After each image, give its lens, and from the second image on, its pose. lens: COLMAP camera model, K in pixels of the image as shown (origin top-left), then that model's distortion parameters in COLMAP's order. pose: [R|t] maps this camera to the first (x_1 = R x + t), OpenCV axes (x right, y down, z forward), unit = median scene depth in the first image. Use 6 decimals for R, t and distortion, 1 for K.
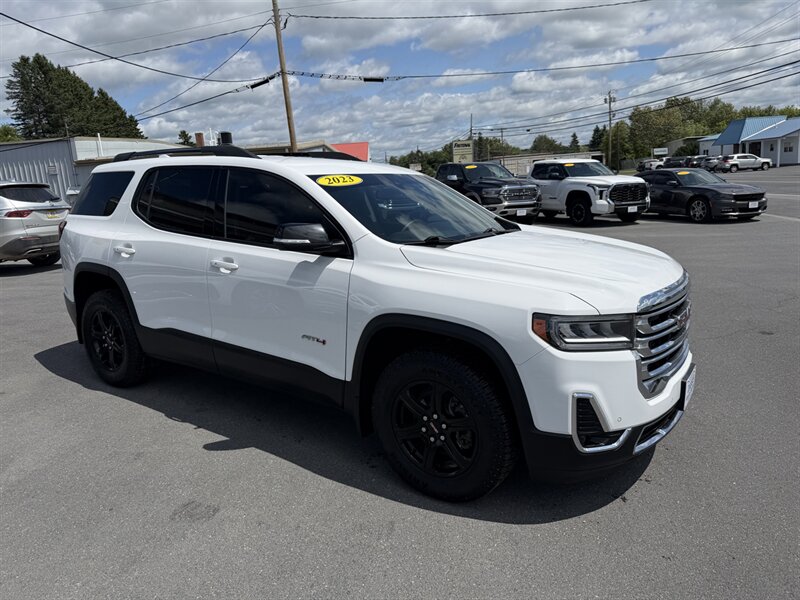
lens RADIAL K [[562.5, 0, 406.3], [0, 562.5, 296.5], [0, 0, 1]] dist [-0.000734, -0.010554]
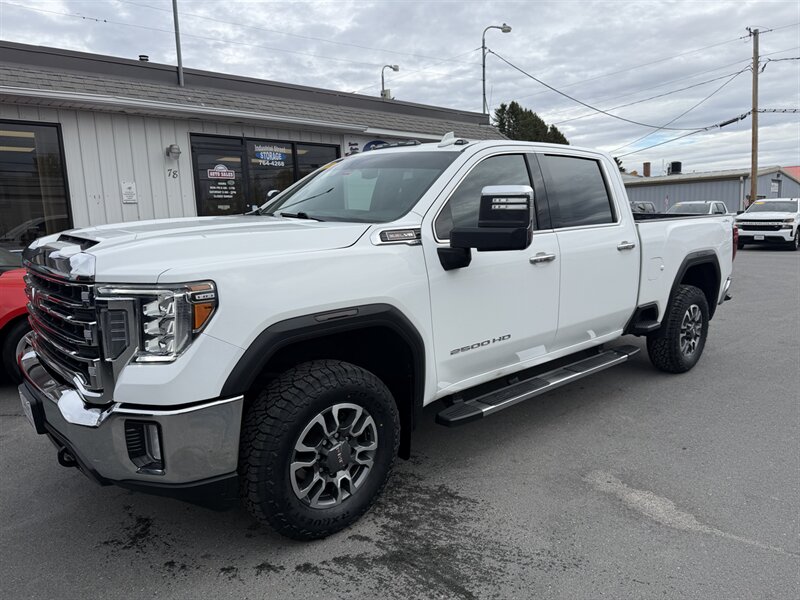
lens RADIAL K [[562.5, 0, 401.9], [0, 562.5, 306.8], [0, 0, 1]] dist [-0.000734, -0.010554]
pose [[0.764210, 0.126280, -0.632485, 0.000732], [-0.140949, 0.989641, 0.027285, 0.018923], [0.629378, 0.068297, 0.774092, -0.091819]]
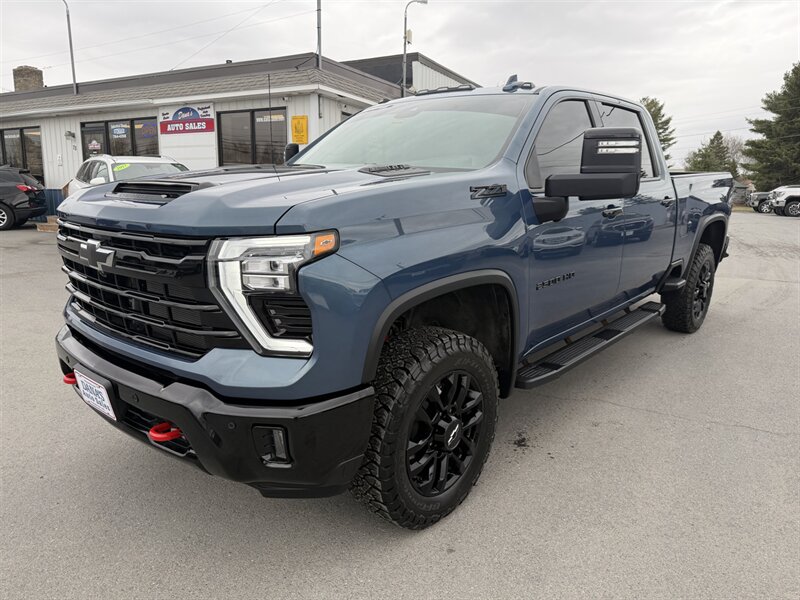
lens RADIAL K [[562.5, 0, 402.4], [0, 562.5, 304.7], [0, 0, 1]] dist [-0.000734, -0.010554]
pose [[-0.345814, 0.232019, -0.909164, 0.041031], [-0.185051, 0.933050, 0.308502, -0.027722], [0.919875, 0.274926, -0.279726, 0.136374]]
